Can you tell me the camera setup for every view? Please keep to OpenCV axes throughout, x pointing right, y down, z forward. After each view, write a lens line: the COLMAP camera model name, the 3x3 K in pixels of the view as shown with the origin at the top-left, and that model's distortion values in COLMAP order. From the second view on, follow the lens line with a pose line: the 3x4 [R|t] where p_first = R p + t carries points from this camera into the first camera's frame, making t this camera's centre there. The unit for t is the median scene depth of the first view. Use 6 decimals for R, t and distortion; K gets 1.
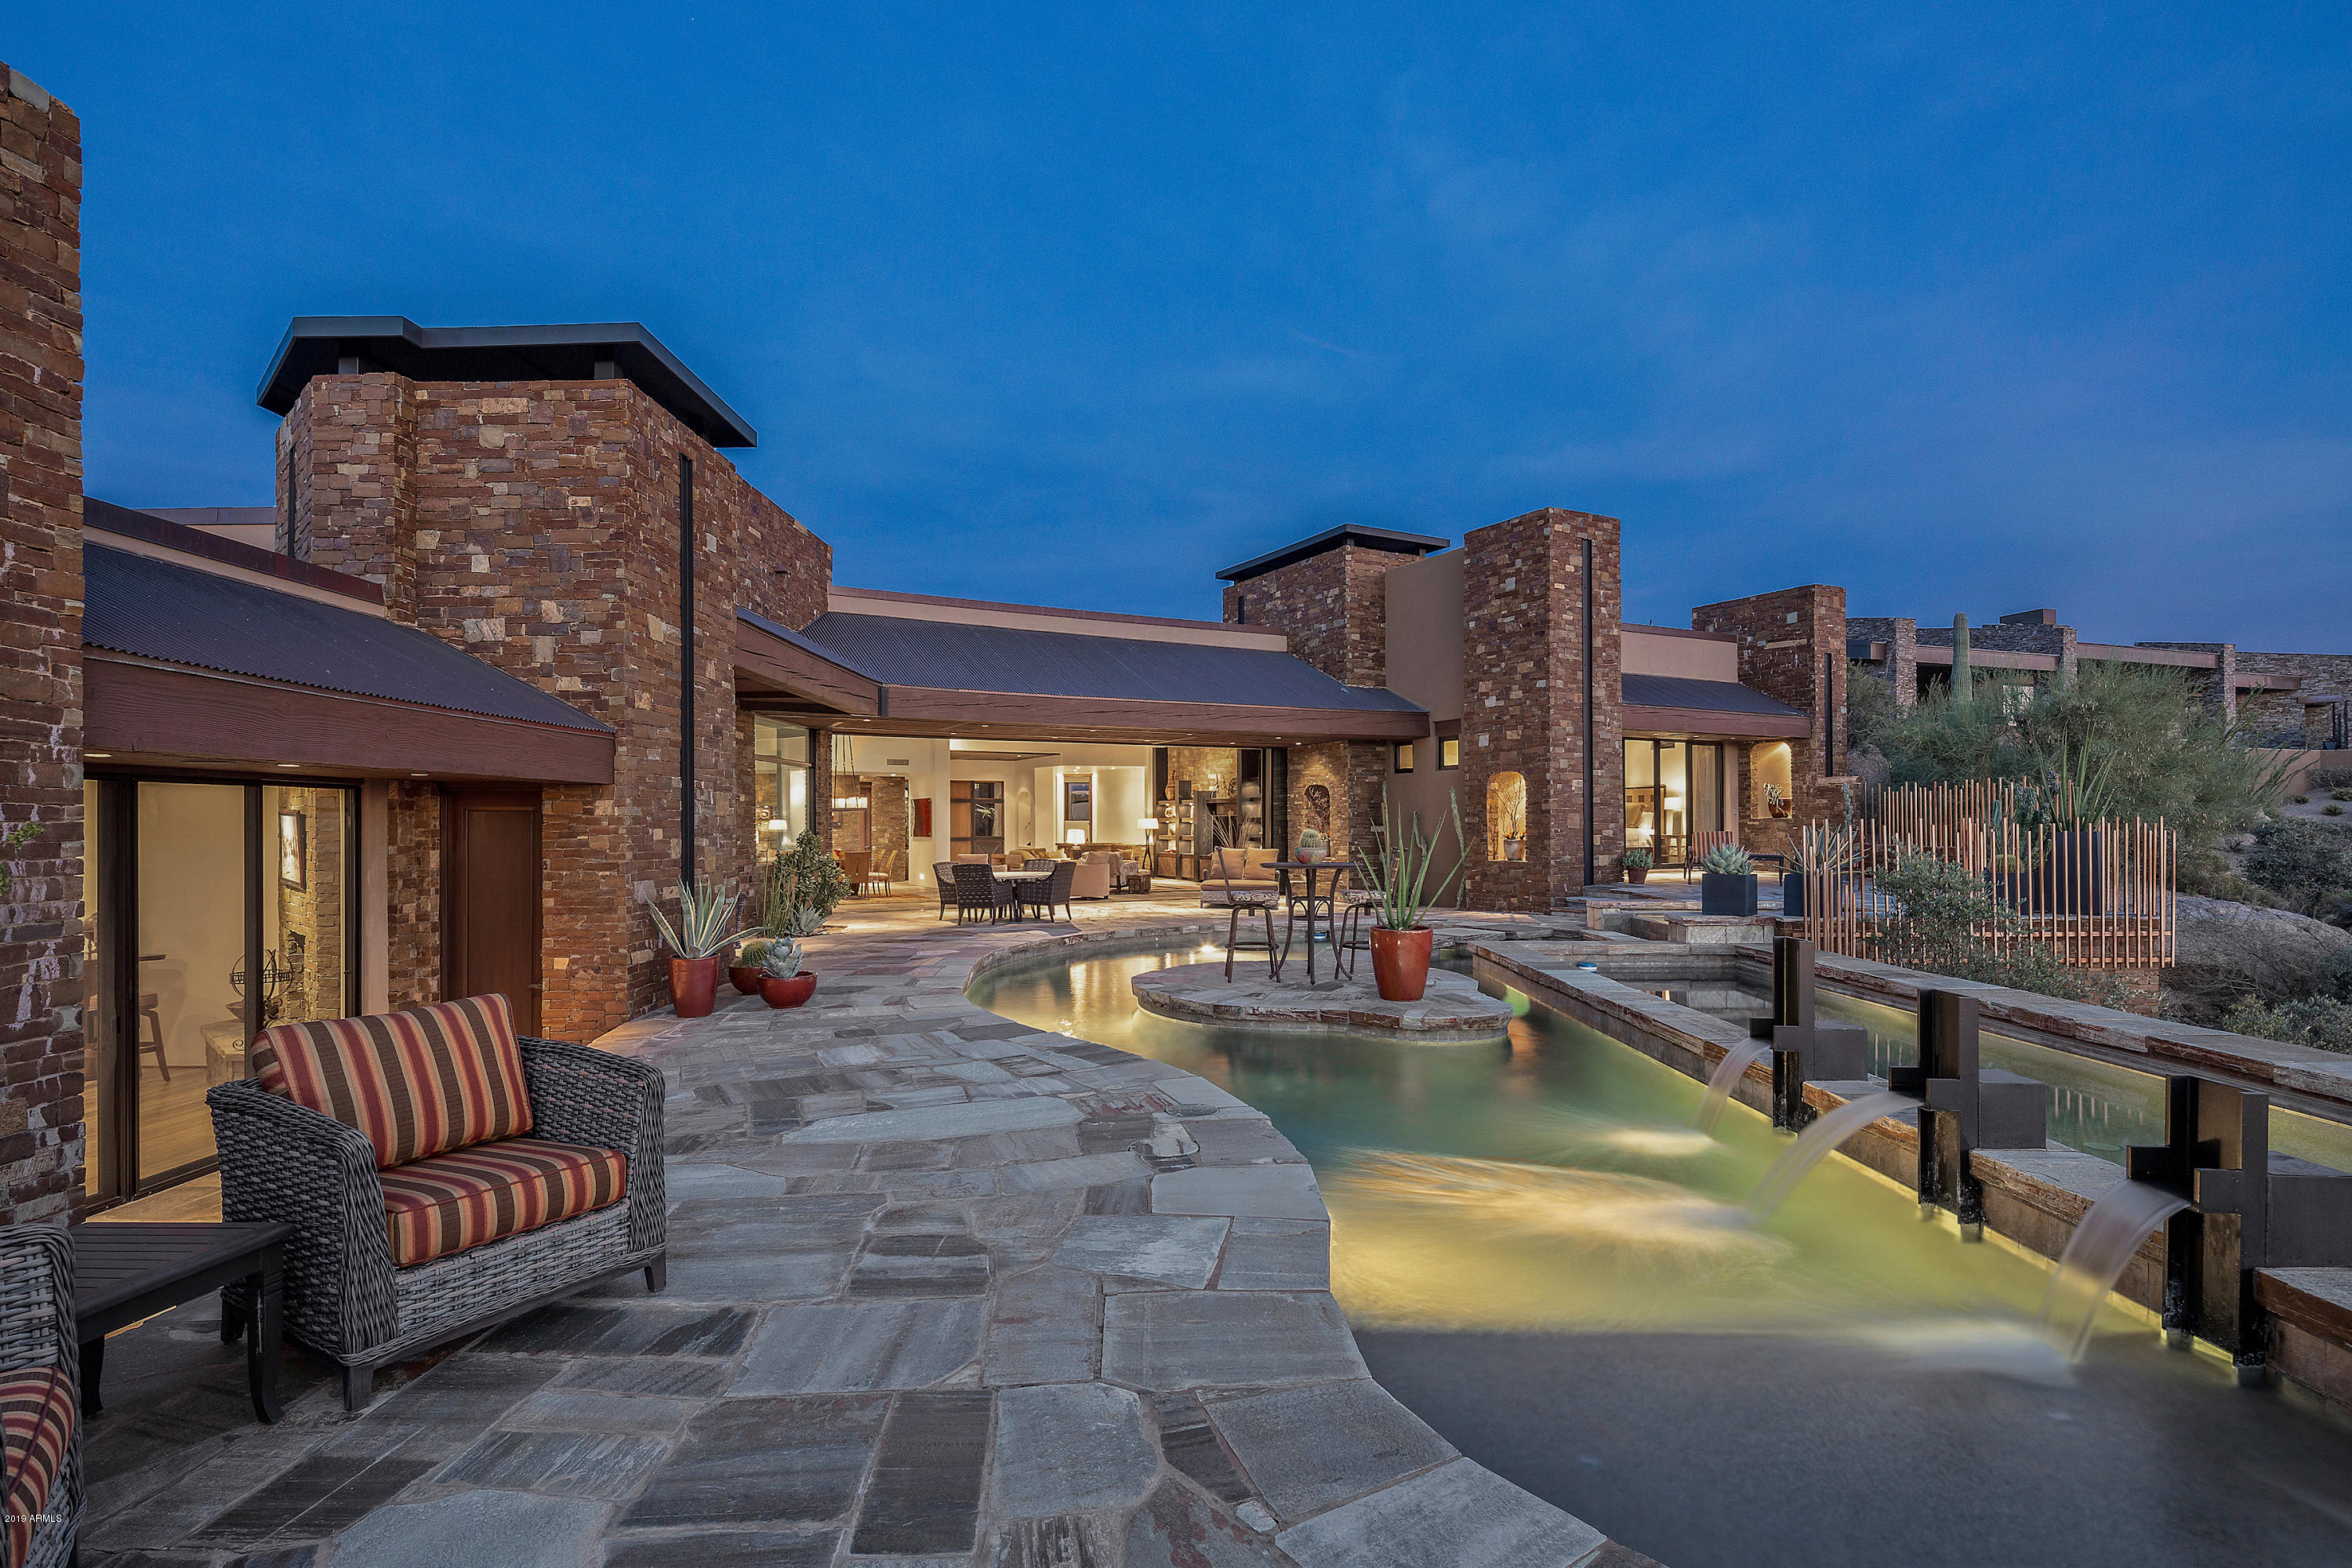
lens RADIAL K [[1143.8, 0, 1160.3], [0, 1143.8, 826.4], [0, 0, 1]] dist [-0.001533, -0.000463]
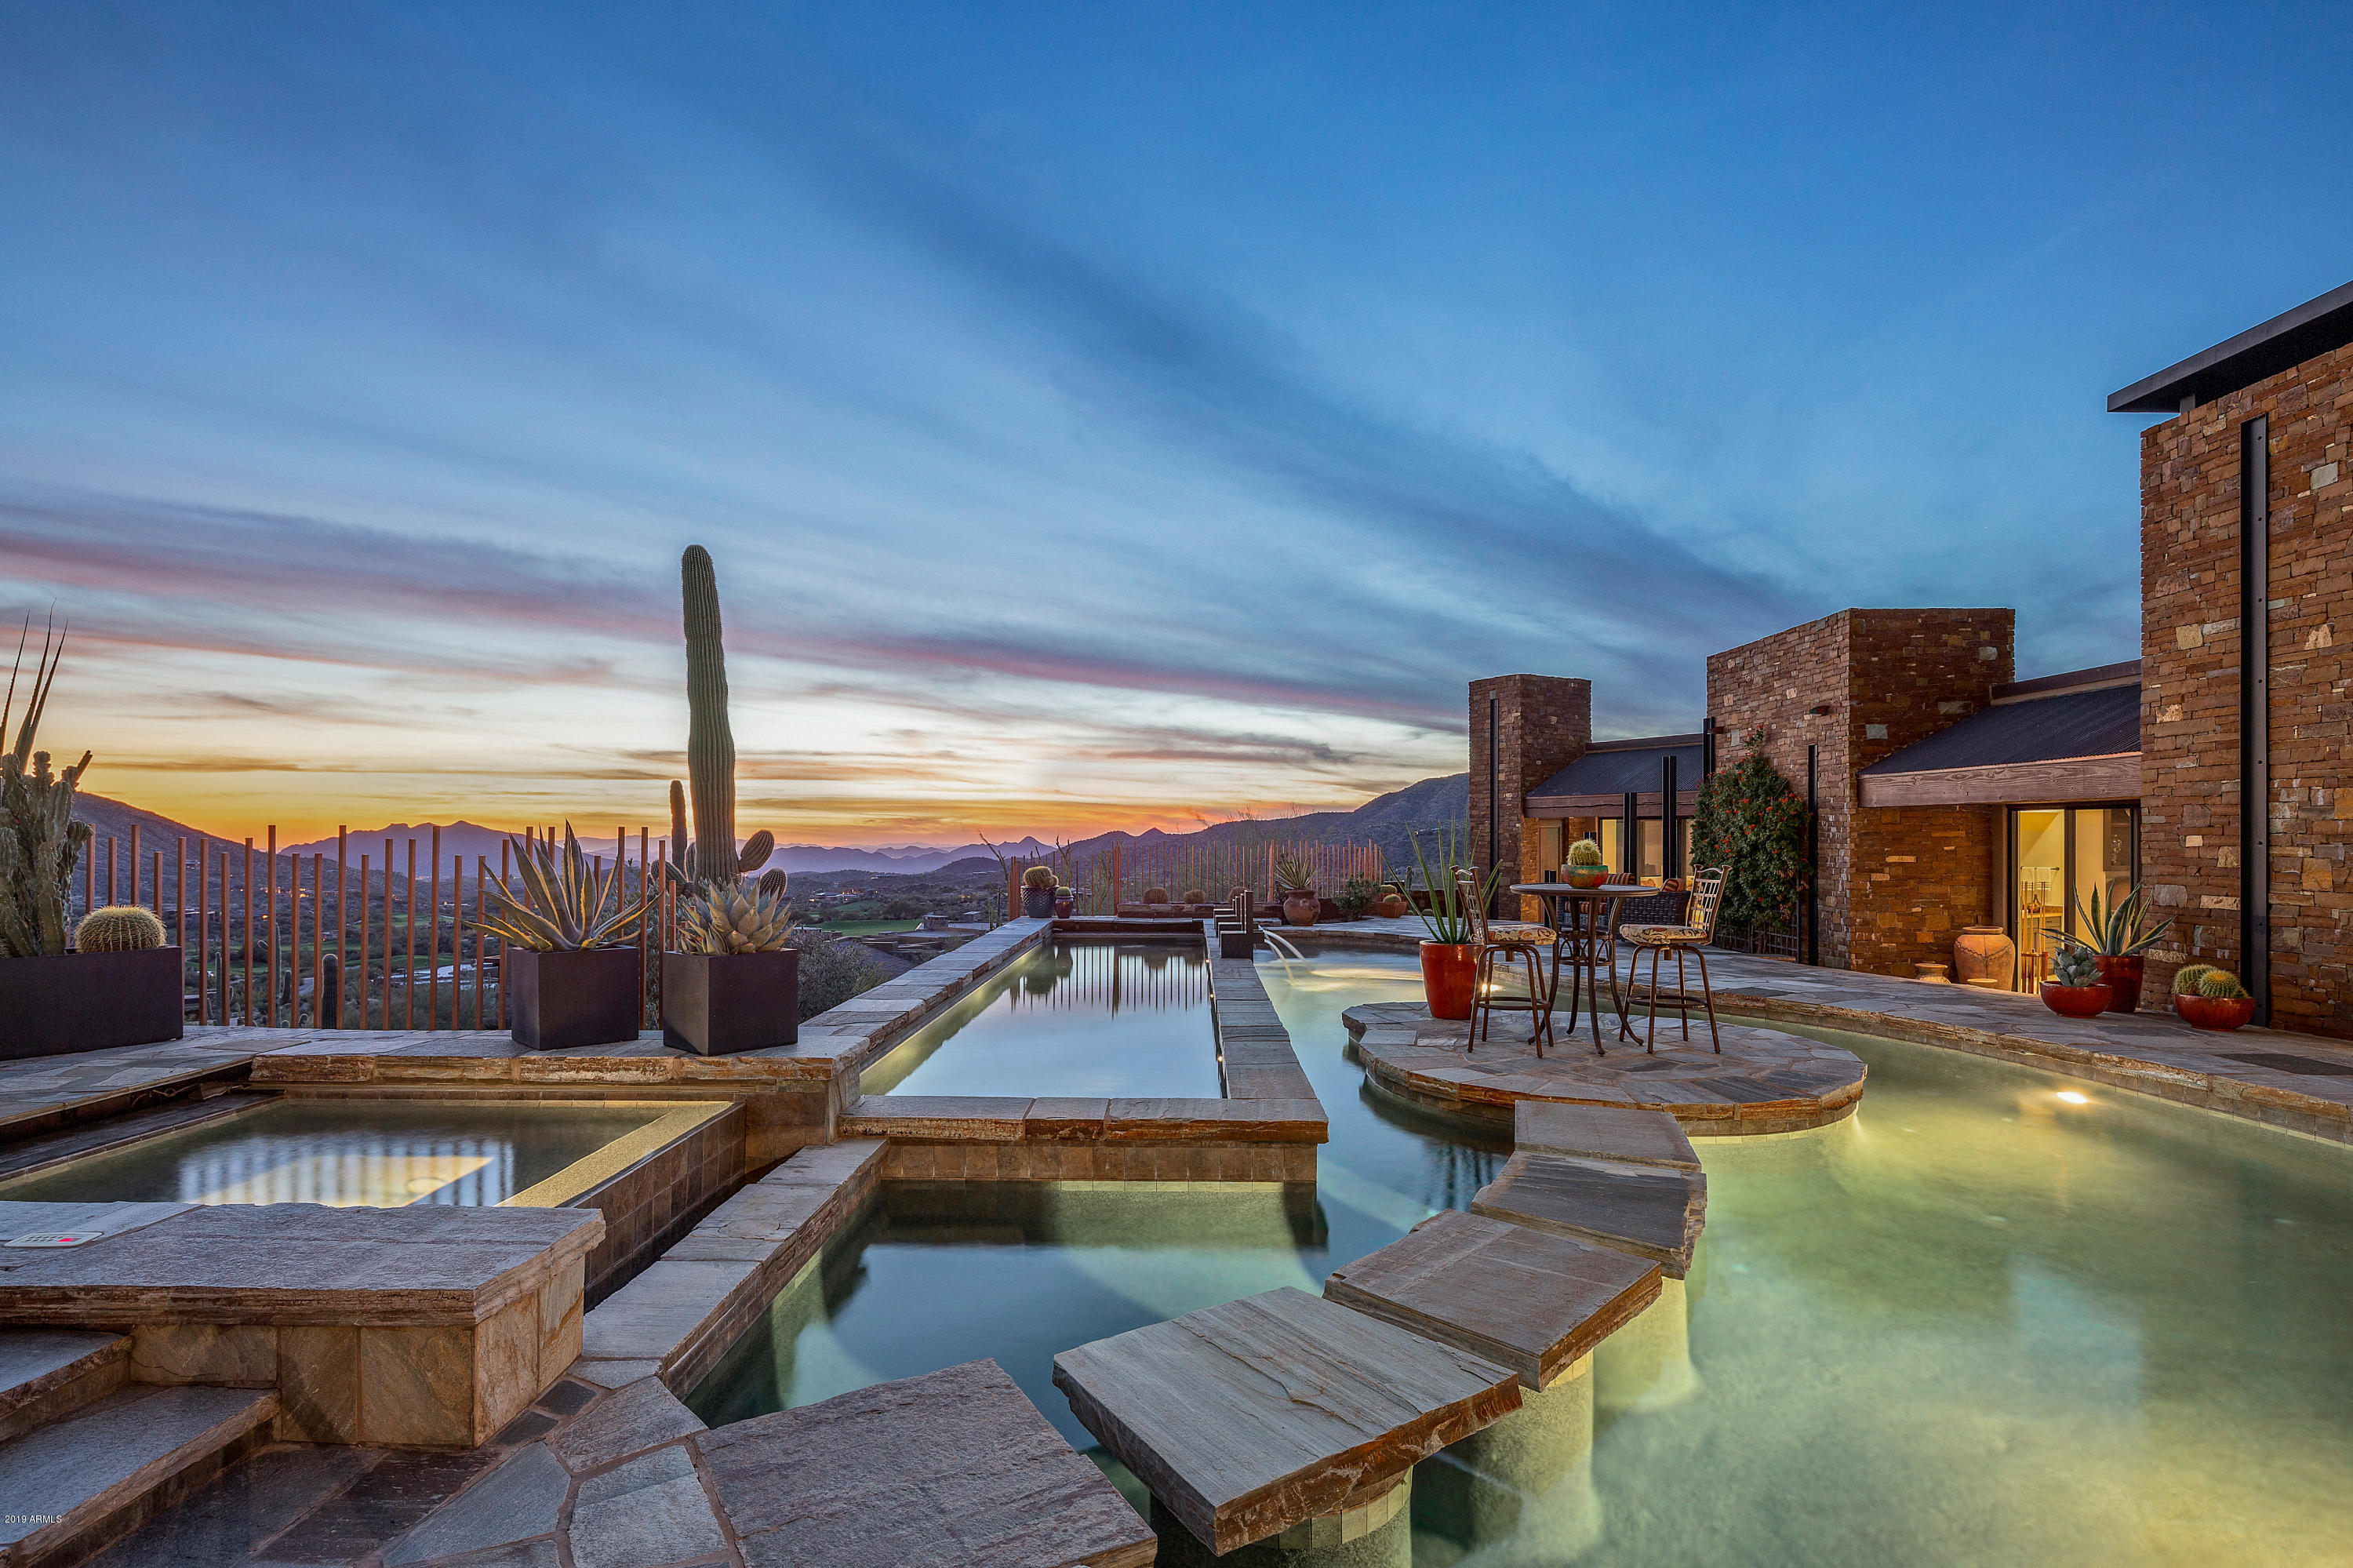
lens RADIAL K [[1130.4, 0, 1169.5], [0, 1130.4, 834.2], [0, 0, 1]] dist [-0.000177, -0.000536]
pose [[-0.999967, 0.004450, -0.006726, 0.203637], [0.004459, 0.999989, -0.001304, -0.000871], [0.006720, -0.001334, -0.999977, 0.868413]]
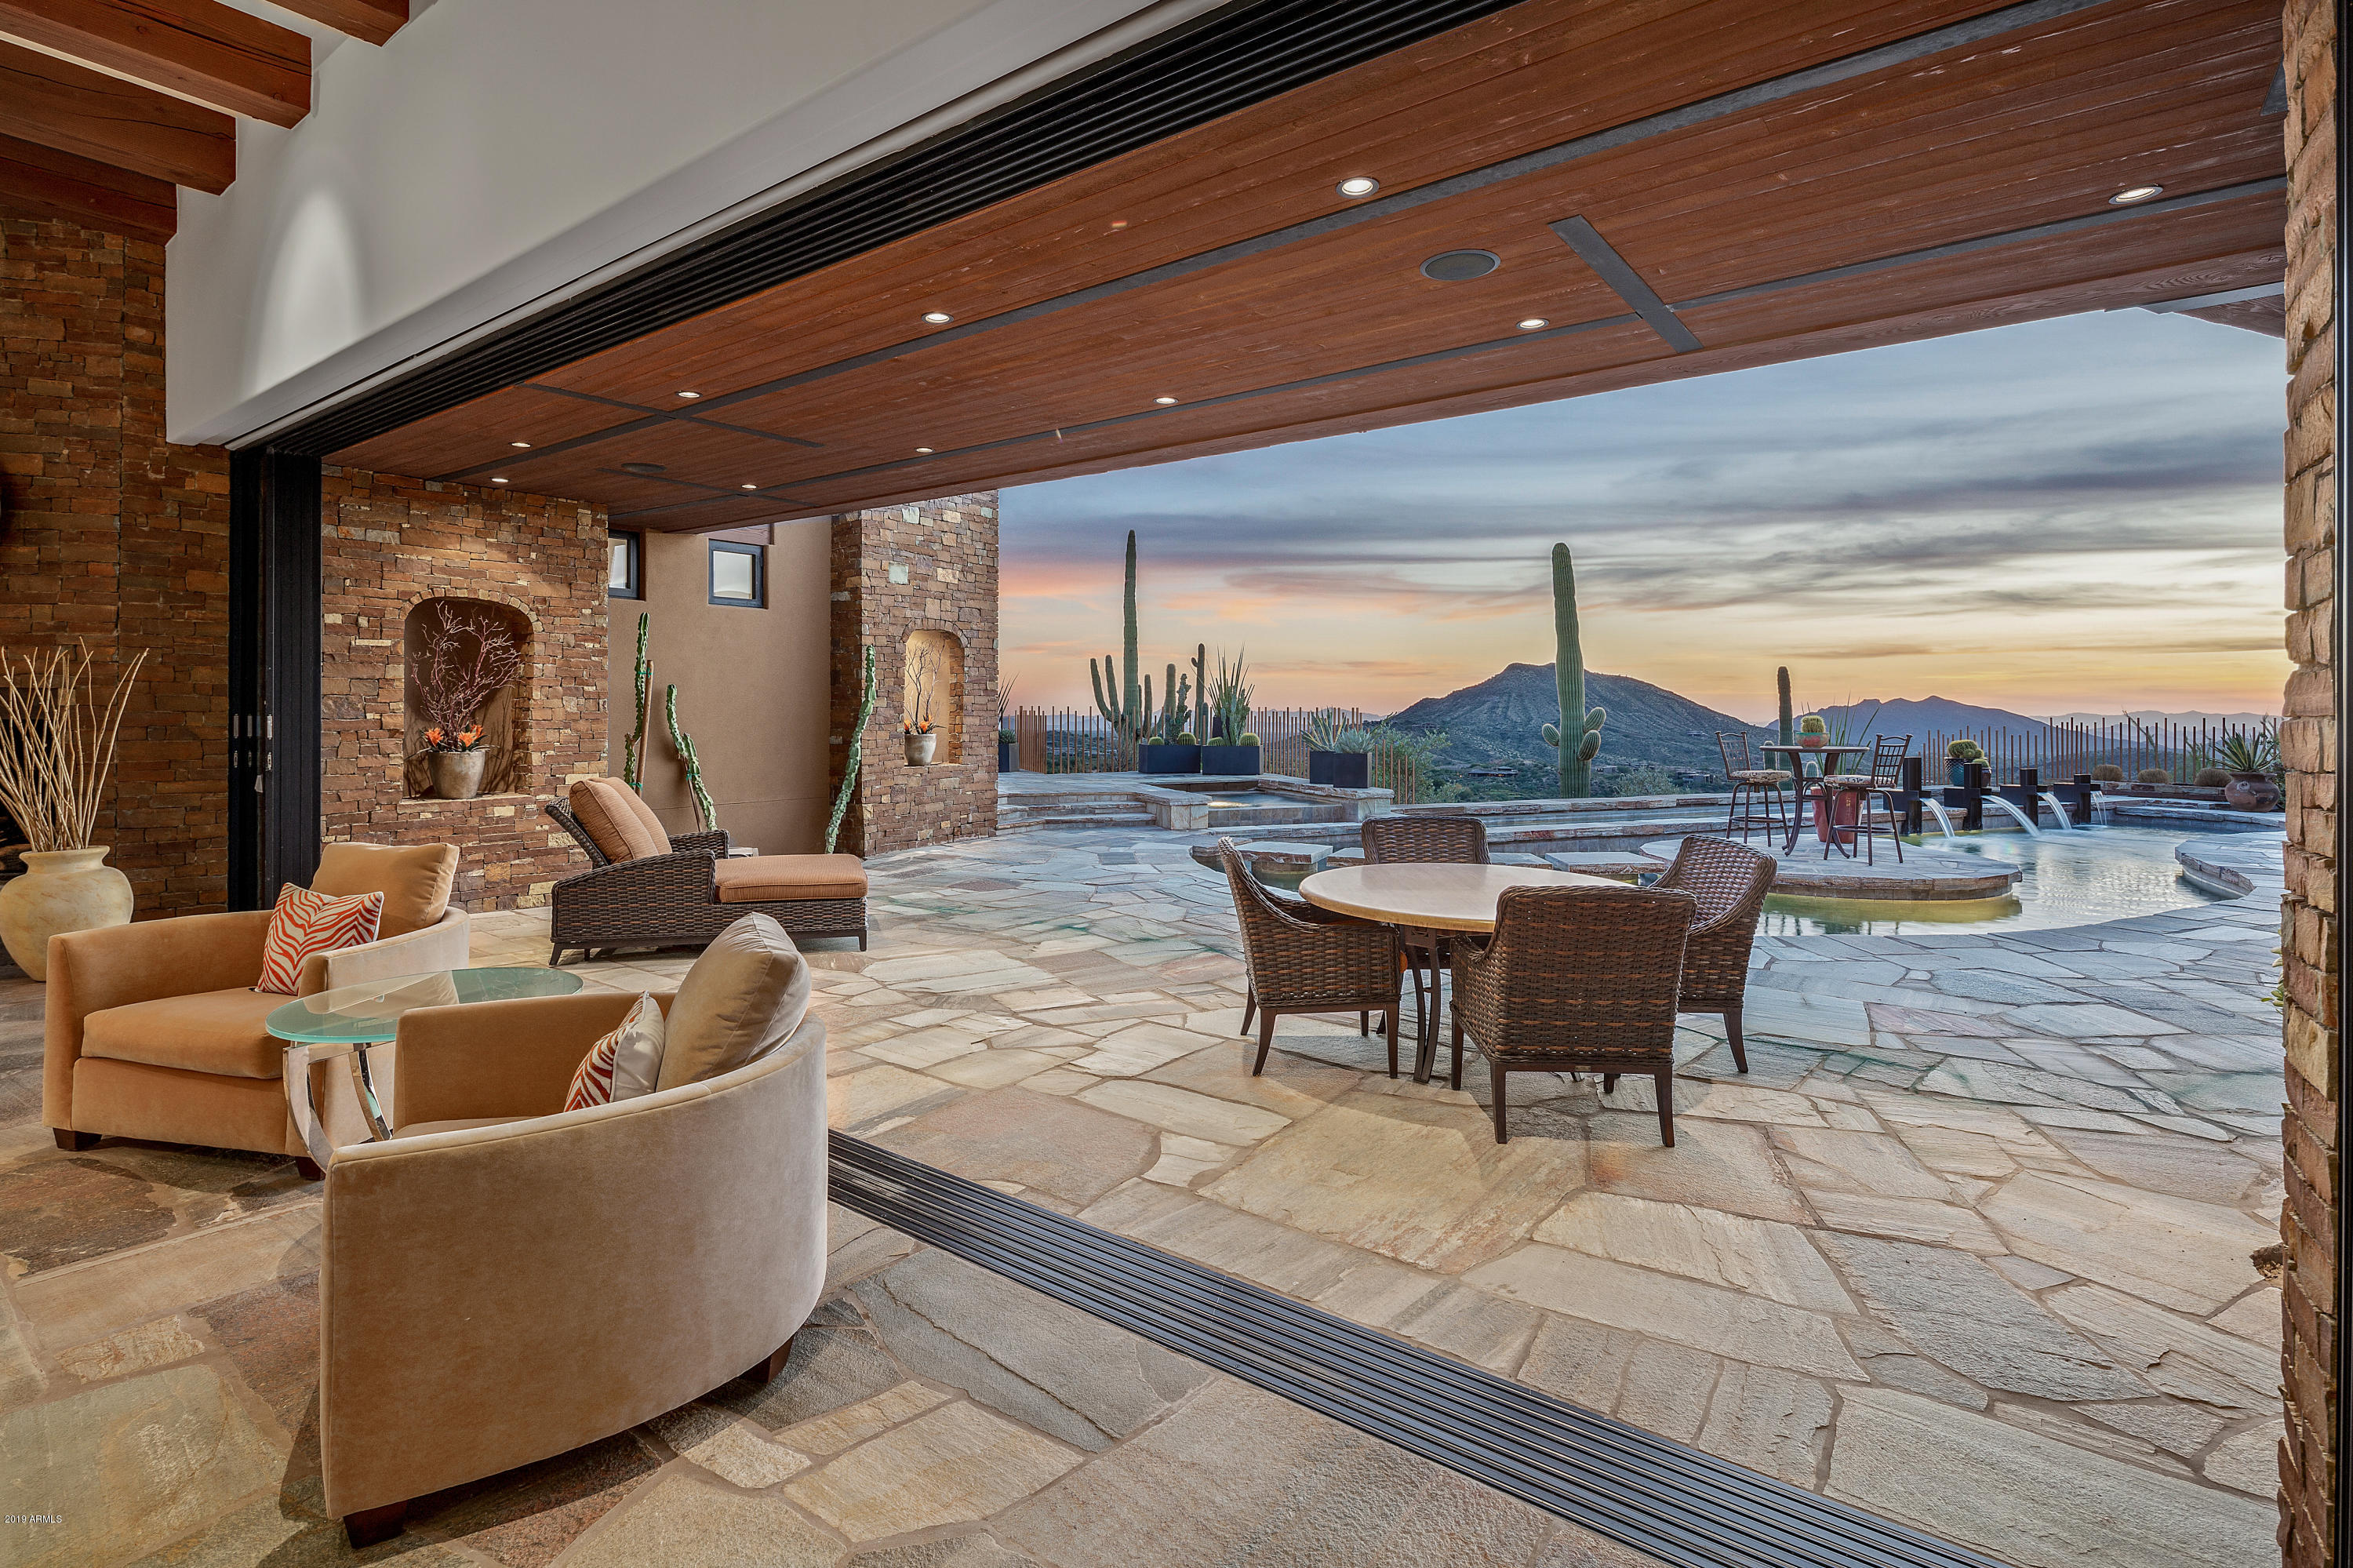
lens RADIAL K [[1134.2, 0, 1170.6], [0, 1134.2, 710.5], [0, 0, 1]] dist [0.000009, -0.000078]
pose [[-0.414592, 0.003272, 0.910001, -0.301249], [0.000375, 0.999994, -0.003425, 0.000629], [-0.910007, -0.001079, -0.414591, 1.009336]]
